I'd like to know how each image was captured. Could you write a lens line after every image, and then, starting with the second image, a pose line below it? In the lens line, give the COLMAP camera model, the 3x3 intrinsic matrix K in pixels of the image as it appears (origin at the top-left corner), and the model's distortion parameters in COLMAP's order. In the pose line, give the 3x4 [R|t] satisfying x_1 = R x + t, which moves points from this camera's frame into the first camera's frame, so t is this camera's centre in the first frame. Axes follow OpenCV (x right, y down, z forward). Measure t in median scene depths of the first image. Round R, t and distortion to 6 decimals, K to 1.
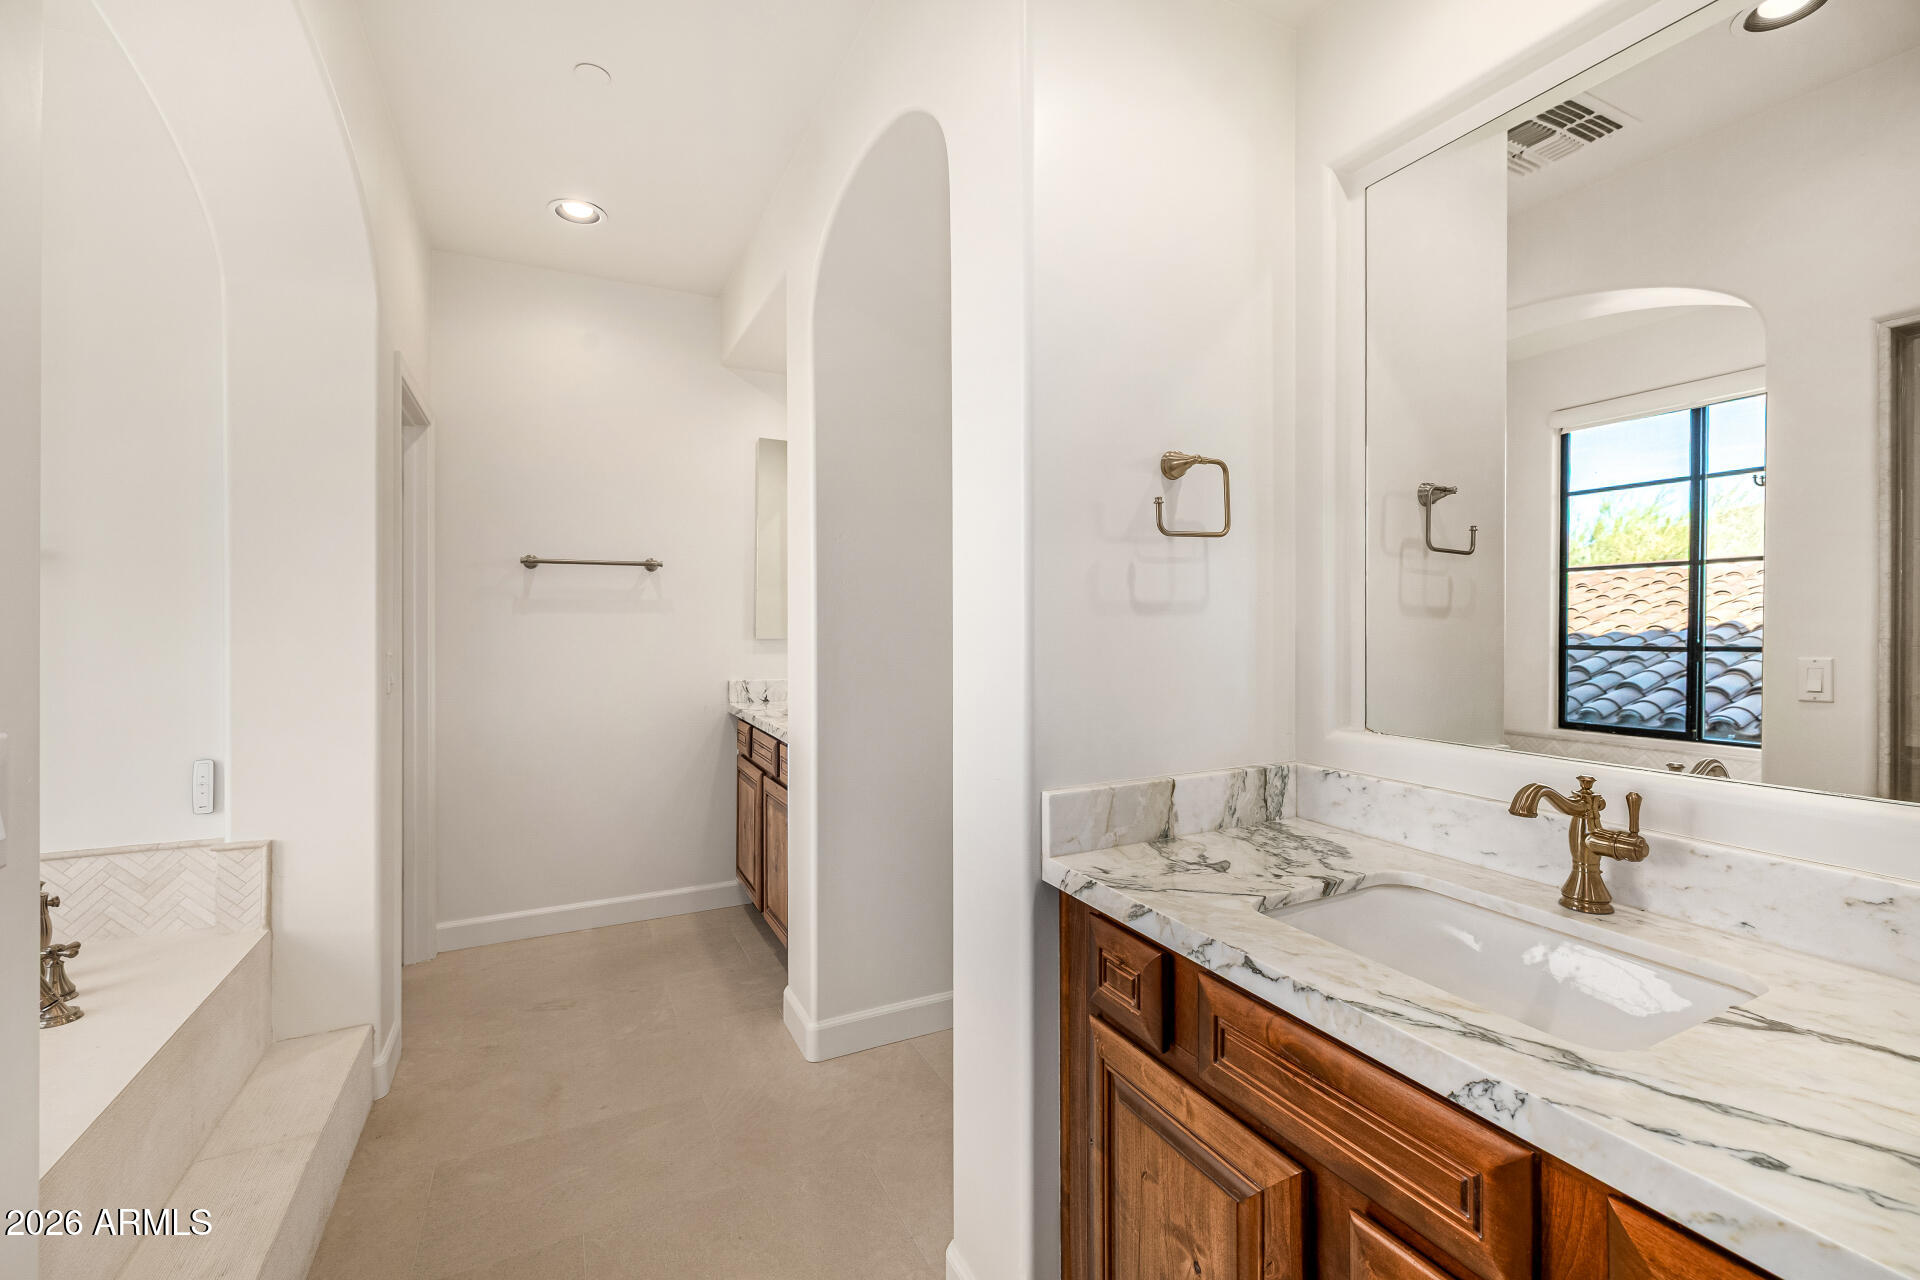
lens RADIAL K [[815.9, 0, 960.0], [0, 815.9, 621.3], [0, 0, 1]] dist [-0.001038, 0.000041]
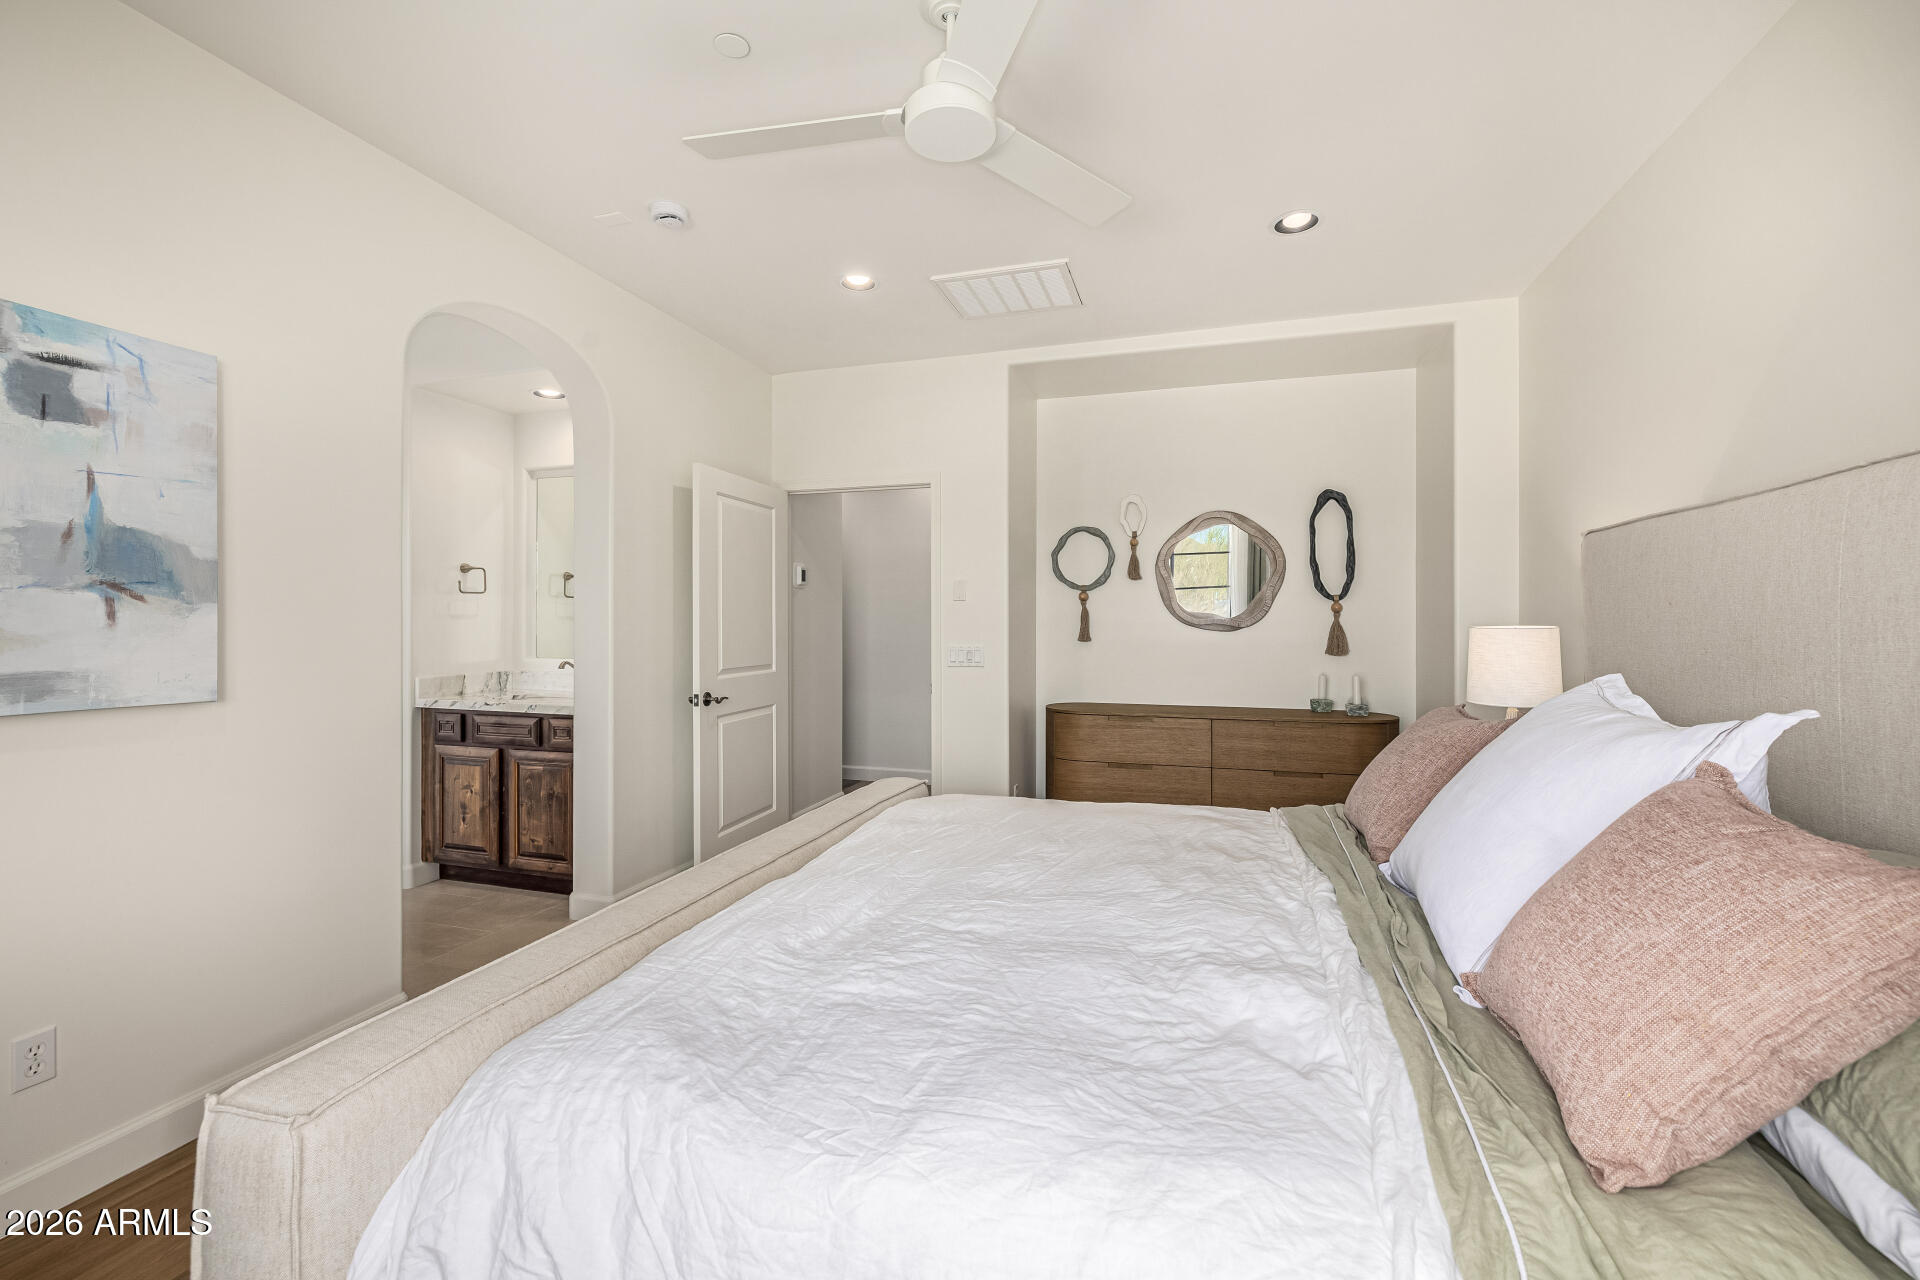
lens RADIAL K [[815.9, 0, 960.0], [0, 815.9, 621.3], [0, 0, 1]] dist [-0.001038, 0.000041]
pose [[0.693223, 0.004176, 0.720711, -0.731634], [-0.005758, 0.999983, -0.000255, -0.011056], [-0.720701, -0.003973, 0.693235, -2.744120]]
